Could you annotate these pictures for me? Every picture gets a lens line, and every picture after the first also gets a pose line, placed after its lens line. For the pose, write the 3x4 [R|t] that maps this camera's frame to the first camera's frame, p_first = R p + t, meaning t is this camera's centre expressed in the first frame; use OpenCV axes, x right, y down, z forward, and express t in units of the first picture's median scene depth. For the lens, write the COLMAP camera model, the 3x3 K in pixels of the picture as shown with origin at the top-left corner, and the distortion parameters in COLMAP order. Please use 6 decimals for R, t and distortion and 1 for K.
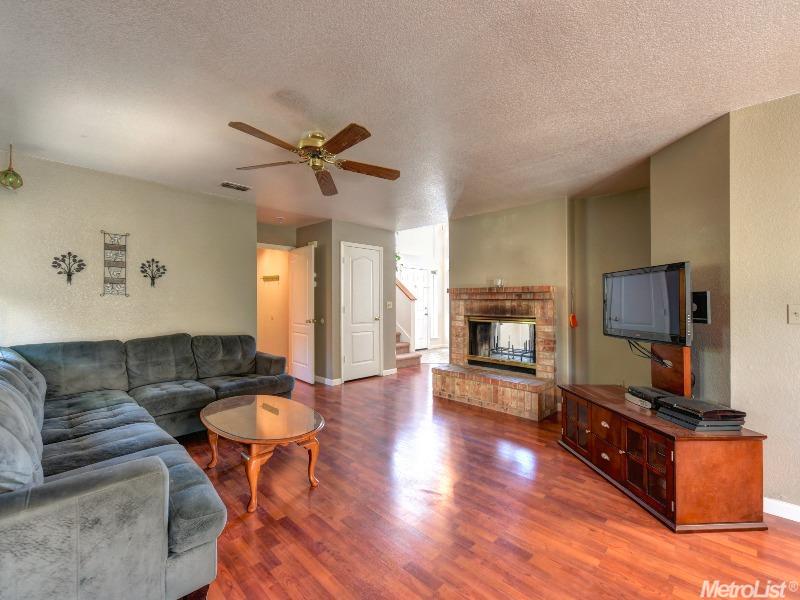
lens RADIAL K [[355.3, 0, 394.8], [0, 355.3, 301.3], [0, 0, 1]] dist [0.009389, -0.002726]
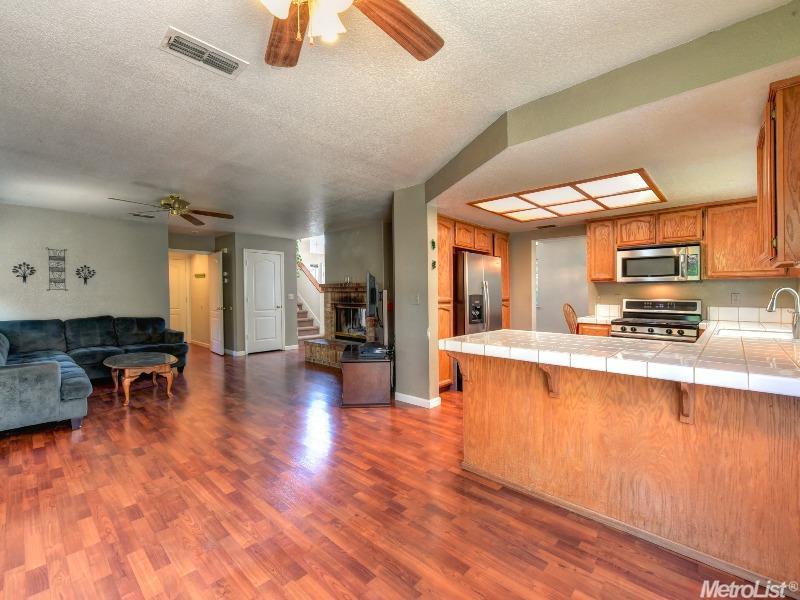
lens RADIAL K [[355.3, 0, 404.7], [0, 355.3, 301.3], [0, 0, 1]] dist [0.009389, -0.002726]
pose [[0.998764, -0.005821, 0.049353, 0.586776], [0.004753, 0.999752, 0.021734, 0.003457], [-0.049467, -0.021473, 0.998545, -0.563396]]
